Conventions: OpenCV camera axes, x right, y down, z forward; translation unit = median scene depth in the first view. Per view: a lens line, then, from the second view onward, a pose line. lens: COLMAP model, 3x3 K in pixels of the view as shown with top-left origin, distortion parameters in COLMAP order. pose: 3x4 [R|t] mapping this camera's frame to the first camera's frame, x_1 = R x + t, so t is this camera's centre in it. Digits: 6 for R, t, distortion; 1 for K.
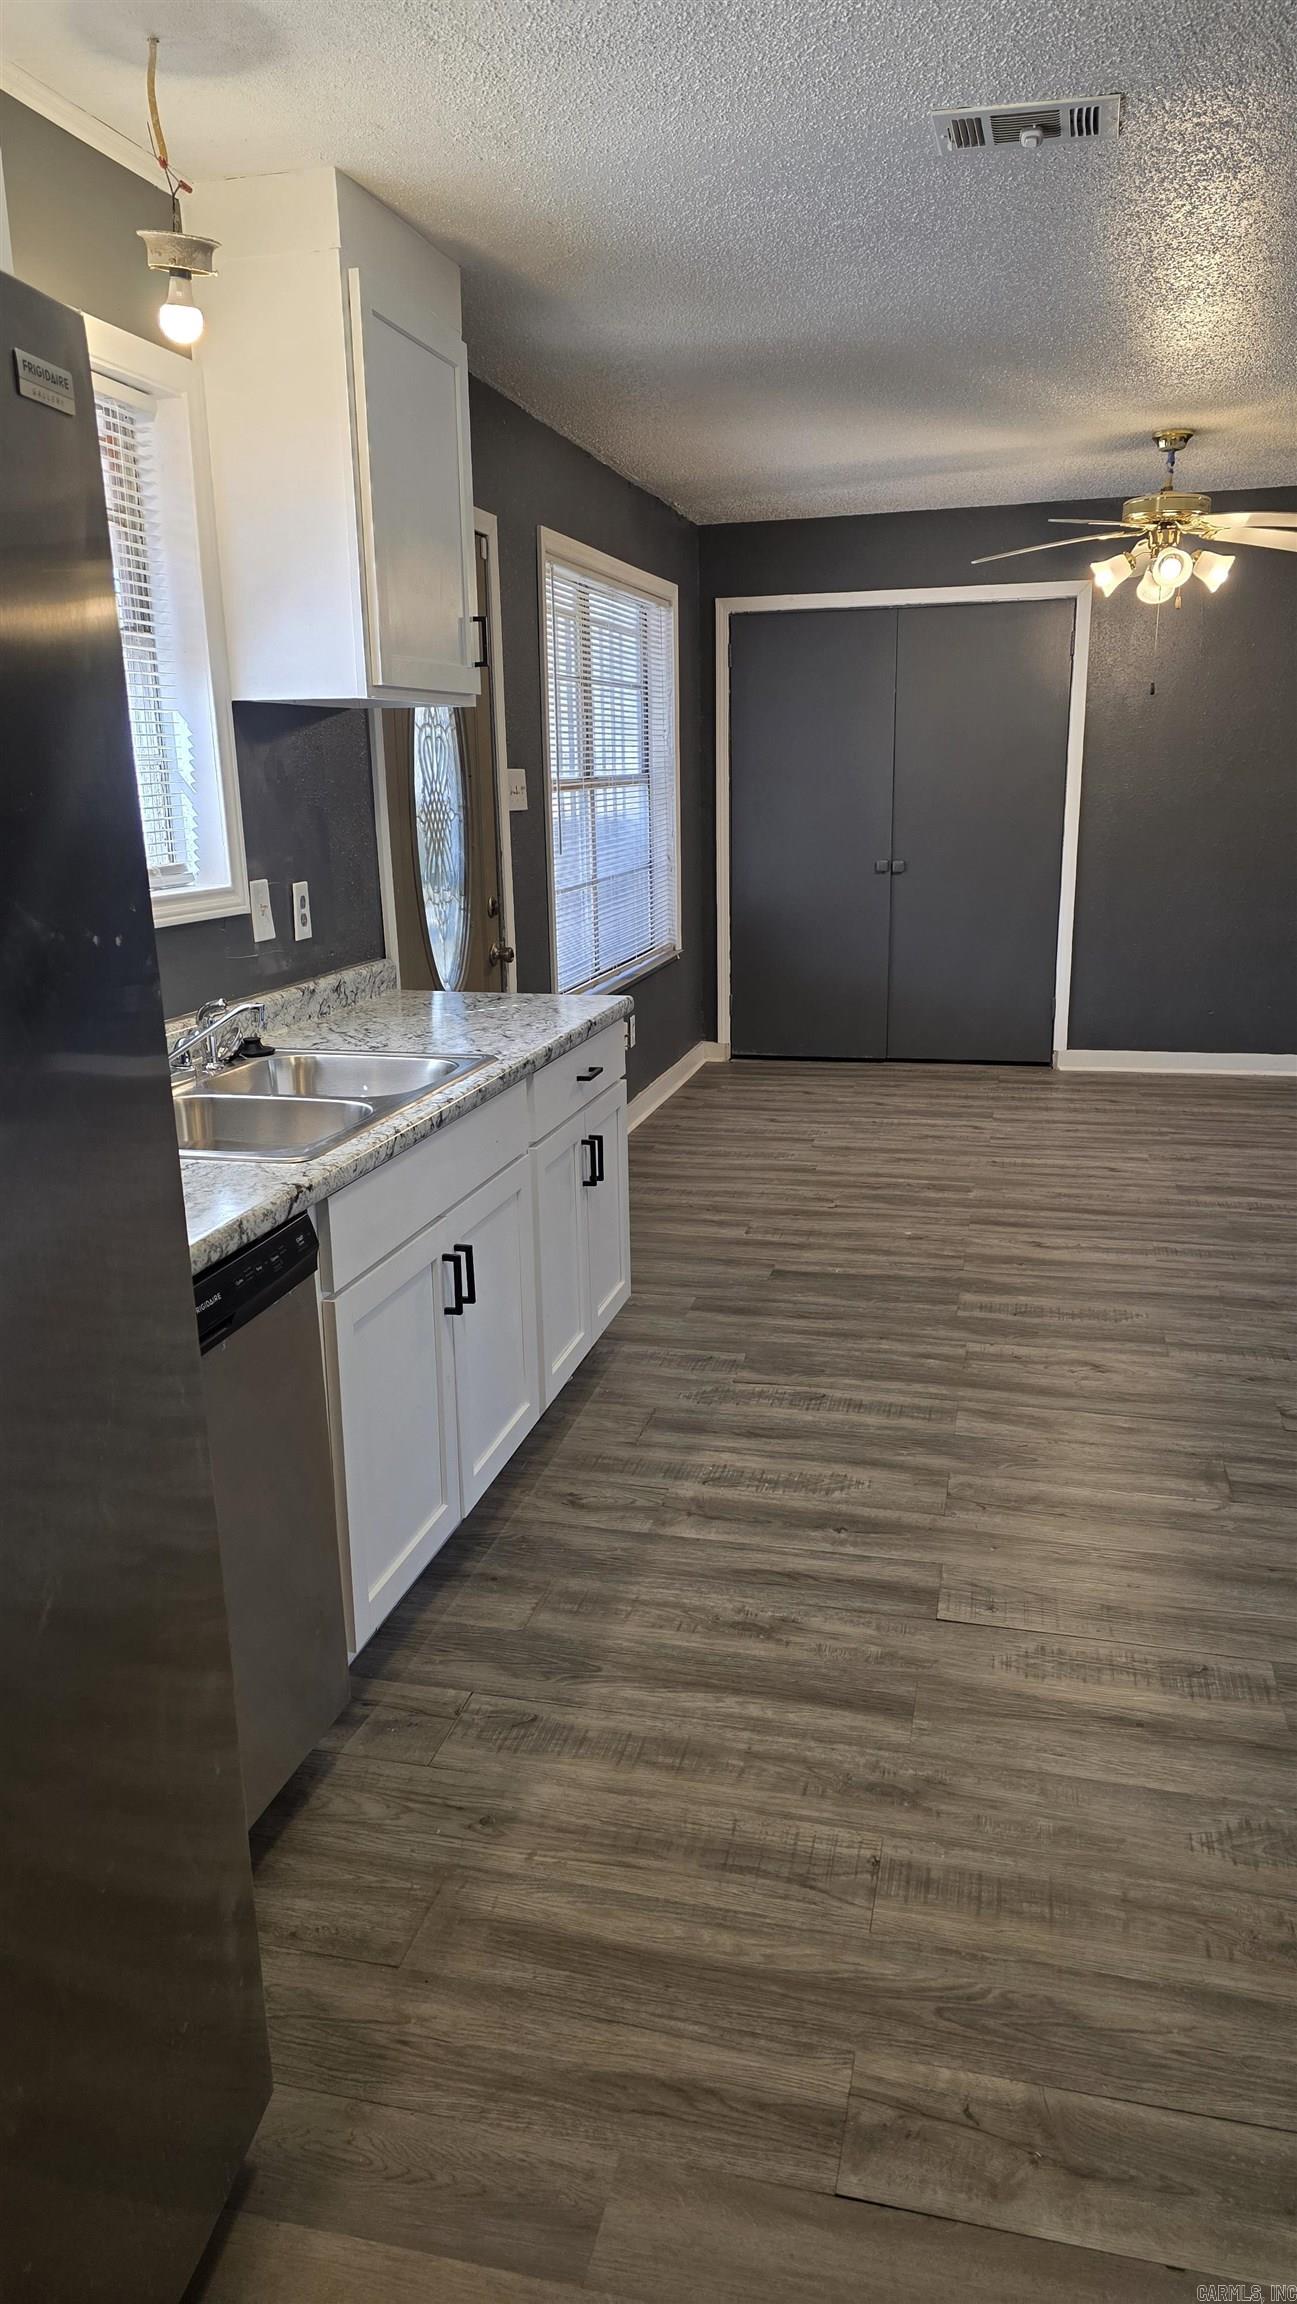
lens RADIAL K [[1536.8, 0, 630.4], [0, 1536.8, 1157.1], [0, 0, 1]] dist [0.058856, -0.004704]
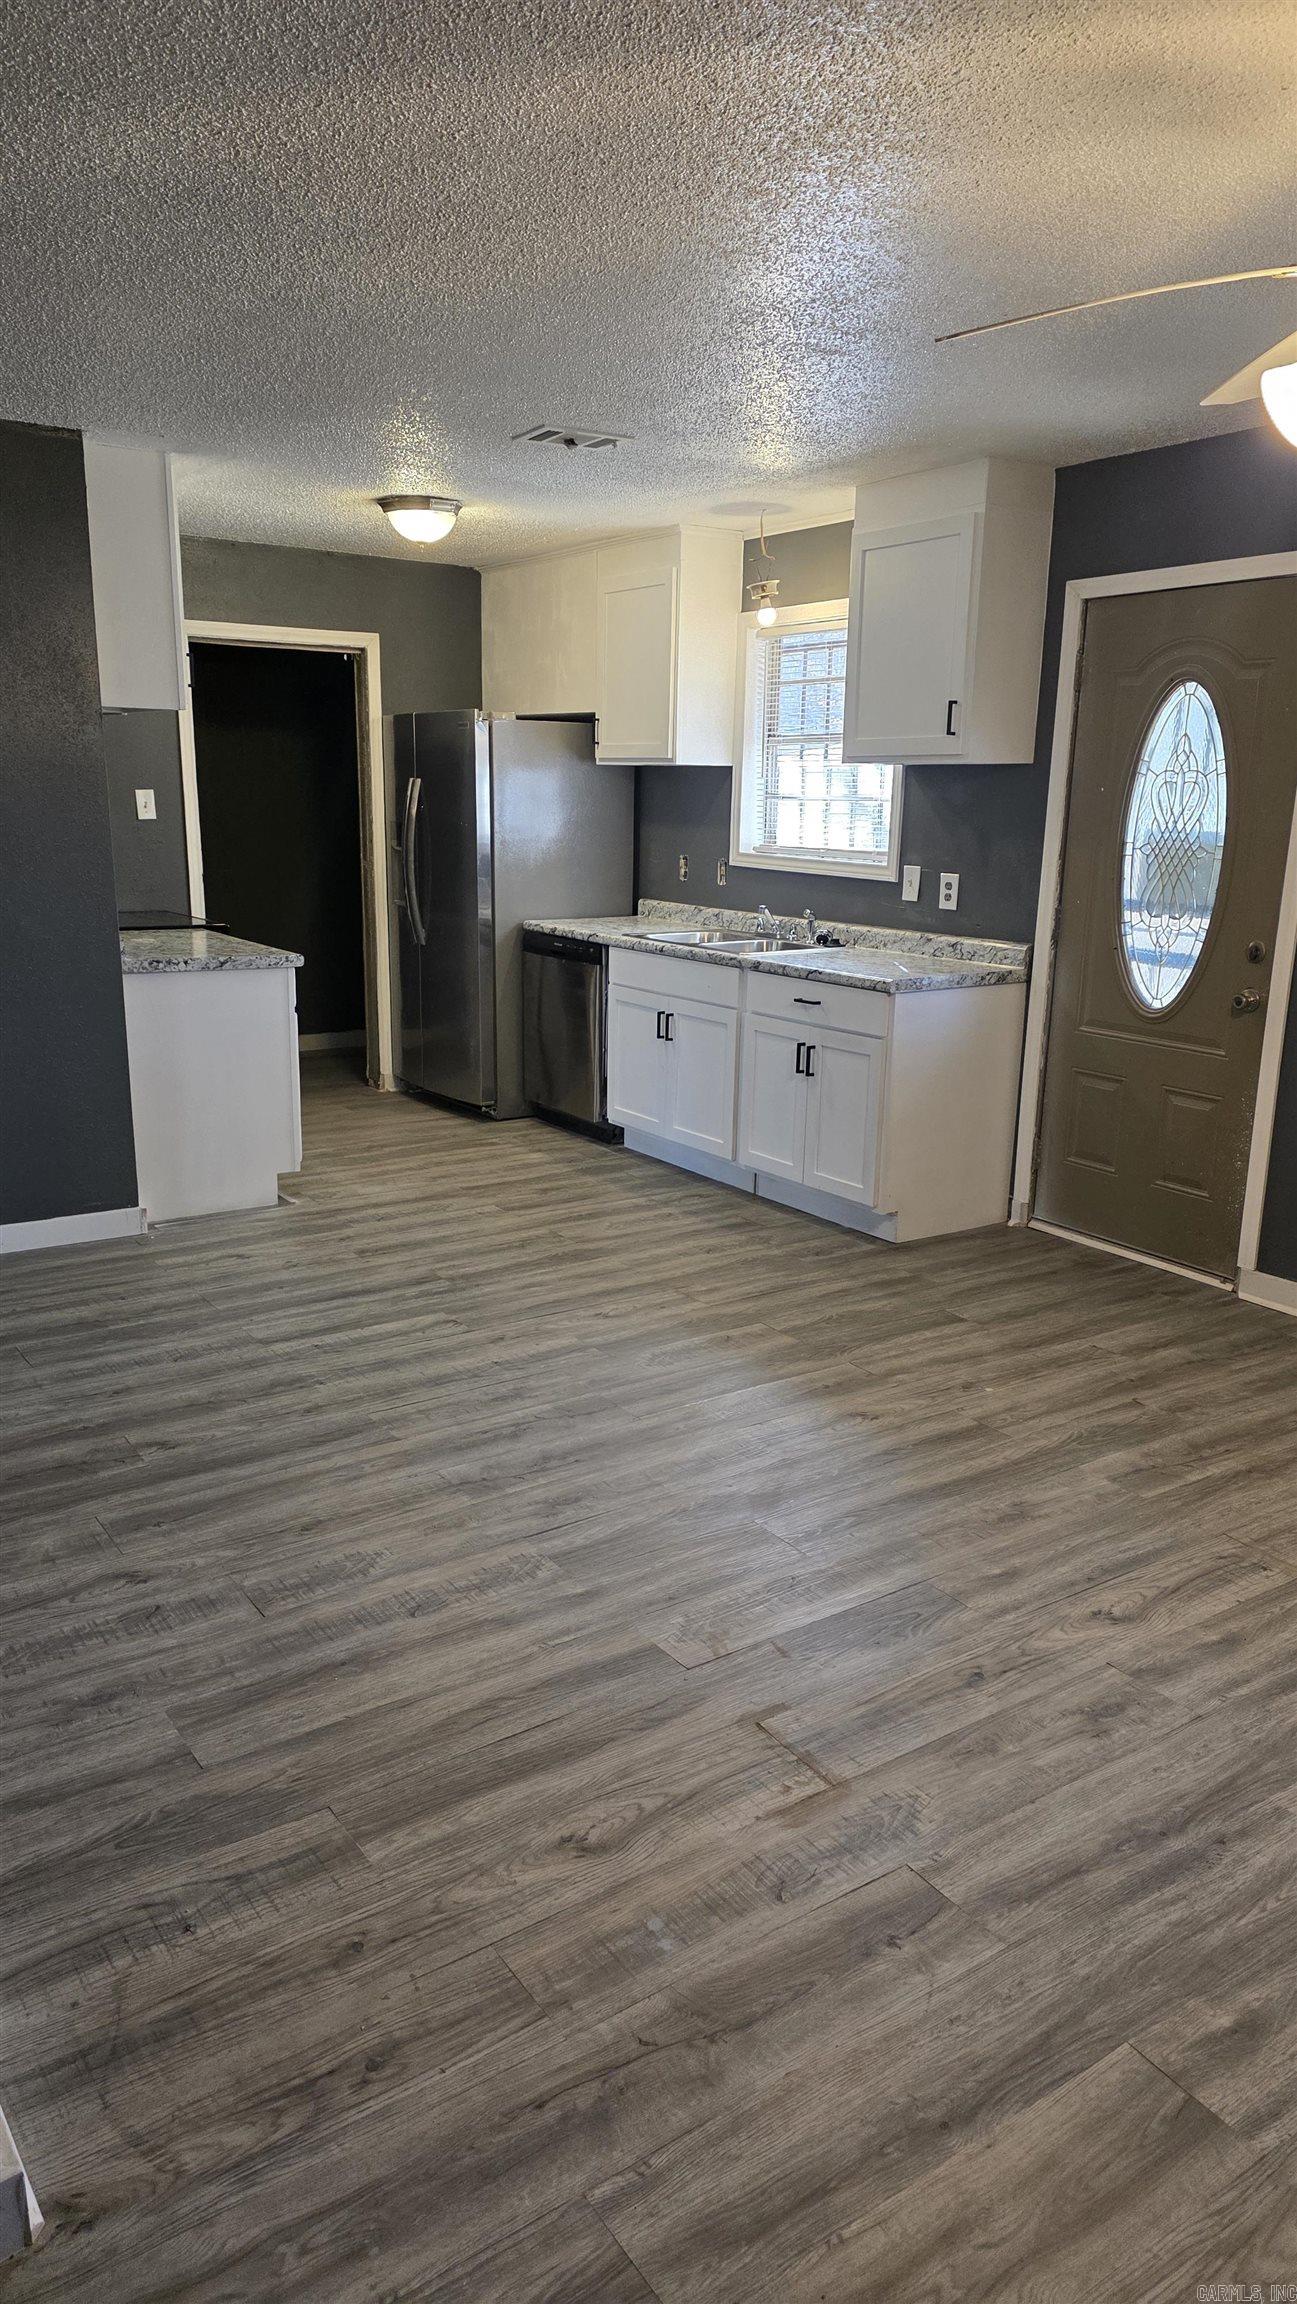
lens RADIAL K [[1536.8, 0, 630.4], [0, 1536.8, 1157.1], [0, 0, 1]] dist [0.058856, -0.004704]
pose [[-0.669144, 0.167004, -0.724124, 1.223462], [-0.200205, 0.897881, 0.392082, -0.475984], [0.715656, 0.407333, -0.567377, 1.788947]]
